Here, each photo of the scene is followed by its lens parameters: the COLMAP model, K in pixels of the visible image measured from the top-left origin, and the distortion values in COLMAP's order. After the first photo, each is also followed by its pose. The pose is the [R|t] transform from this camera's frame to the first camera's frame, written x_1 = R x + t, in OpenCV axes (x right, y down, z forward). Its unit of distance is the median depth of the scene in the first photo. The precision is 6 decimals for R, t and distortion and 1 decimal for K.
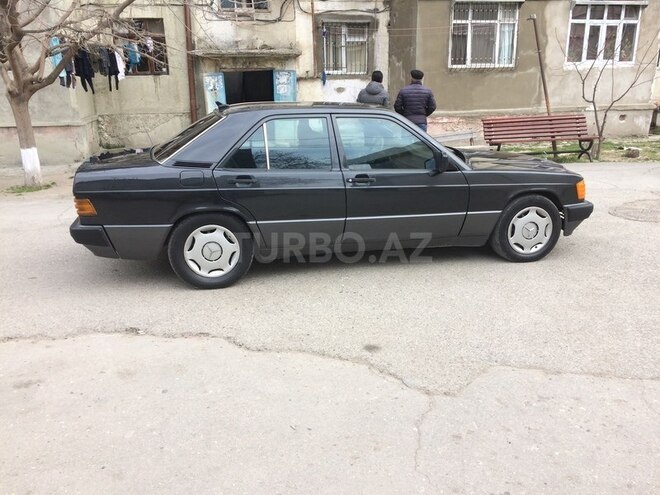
lens RADIAL K [[559.6, 0, 329.2], [0, 559.6, 248.5], [0, 0, 1]] dist [0.084303, -0.104284]
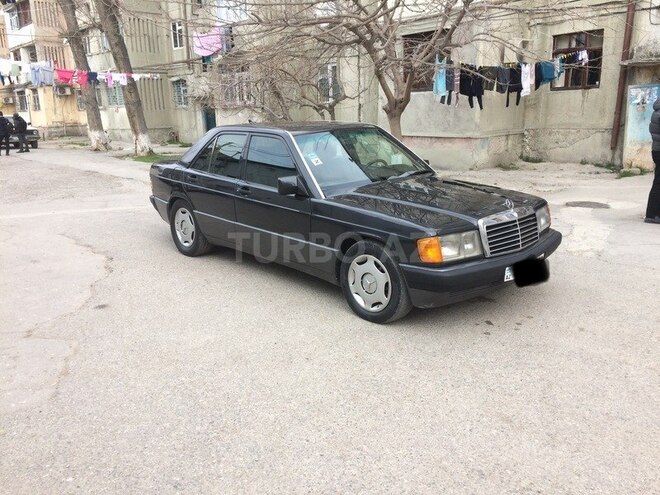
lens RADIAL K [[559.6, 0, 327.6], [0, 559.6, 243.7], [0, 0, 1]] dist [0.084303, -0.104284]
pose [[0.495353, 0.207975, -0.843428, 0.355887], [-0.230360, 0.967607, 0.103303, -0.056172], [0.837591, 0.143121, 0.527216, 0.179623]]
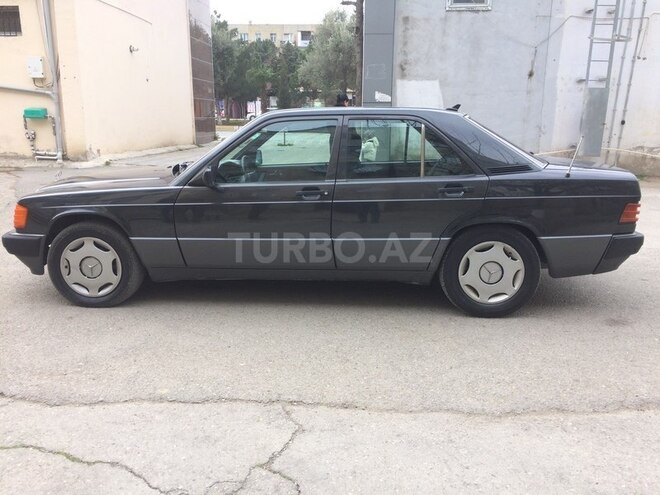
lens RADIAL K [[559.6, 0, 327.8], [0, 559.6, 253.2], [0, 0, 1]] dist [0.084303, -0.104284]
pose [[-0.960041, -0.061042, 0.273122, -0.089299], [0.085393, 0.865490, 0.493594, -0.177464], [-0.266514, 0.497193, -0.825693, 0.660434]]
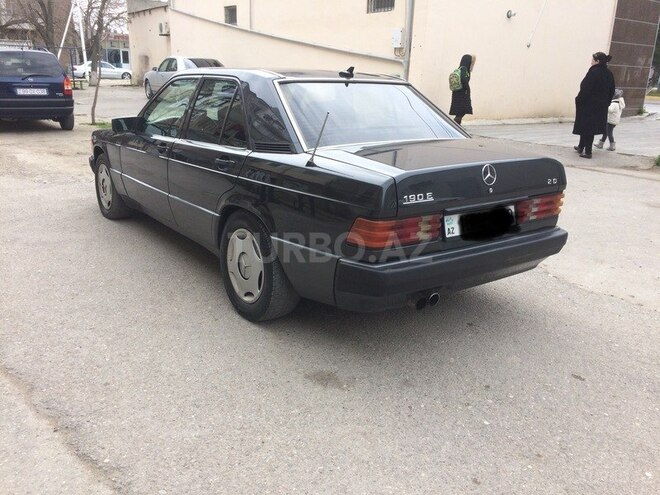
lens RADIAL K [[559.6, 0, 329.1], [0, 559.6, 251.3], [0, 0, 1]] dist [0.084303, -0.104284]
pose [[-0.398381, -0.274863, 0.875067, -0.302661], [0.239429, 0.889802, 0.388493, -0.116759], [-0.885419, 0.364284, -0.288670, 0.457294]]
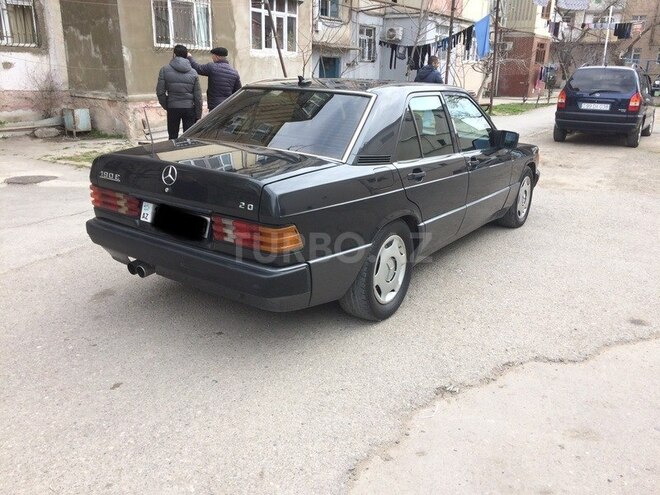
lens RADIAL K [[559.6, 0, 329.4], [0, 559.6, 247.9], [0, 0, 1]] dist [0.084303, -0.104284]
pose [[0.730912, -0.177001, 0.659119, -0.243361], [0.162532, 0.983140, 0.083778, -0.032264], [-0.662836, 0.045893, 0.747357, 0.148776]]
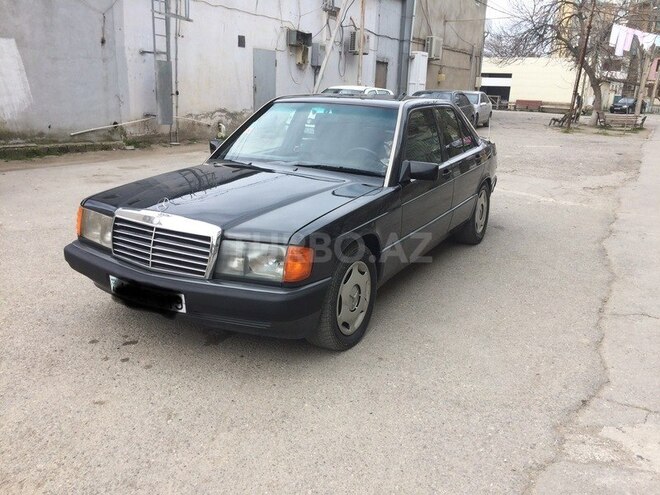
lens RADIAL K [[559.6, 0, 331.1], [0, 559.6, 250.4], [0, 0, 1]] dist [0.084303, -0.104284]
pose [[-0.664337, 0.196708, -0.721084, 0.264285], [-0.240305, 0.857315, 0.455264, -0.161519], [0.707750, 0.475729, -0.522276, 0.566998]]
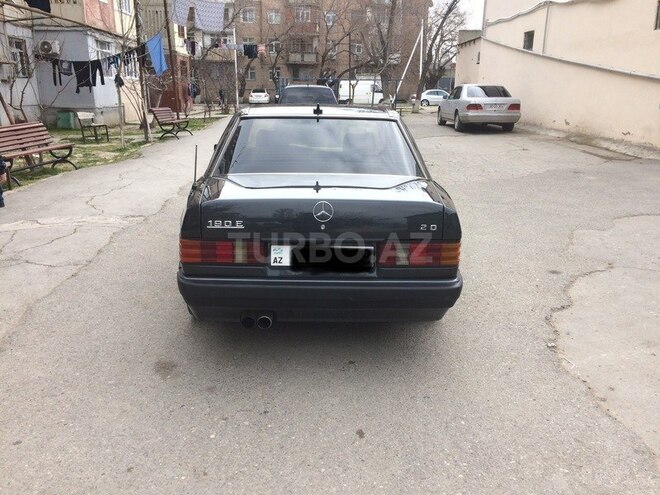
lens RADIAL K [[559.6, 0, 327.3], [0, 559.6, 248.4], [0, 0, 1]] dist [0.084303, -0.104284]
pose [[0.183459, -0.250611, 0.950545, -0.338029], [0.268243, 0.943024, 0.196856, -0.077214], [-0.945721, 0.218862, 0.240231, 0.294629]]
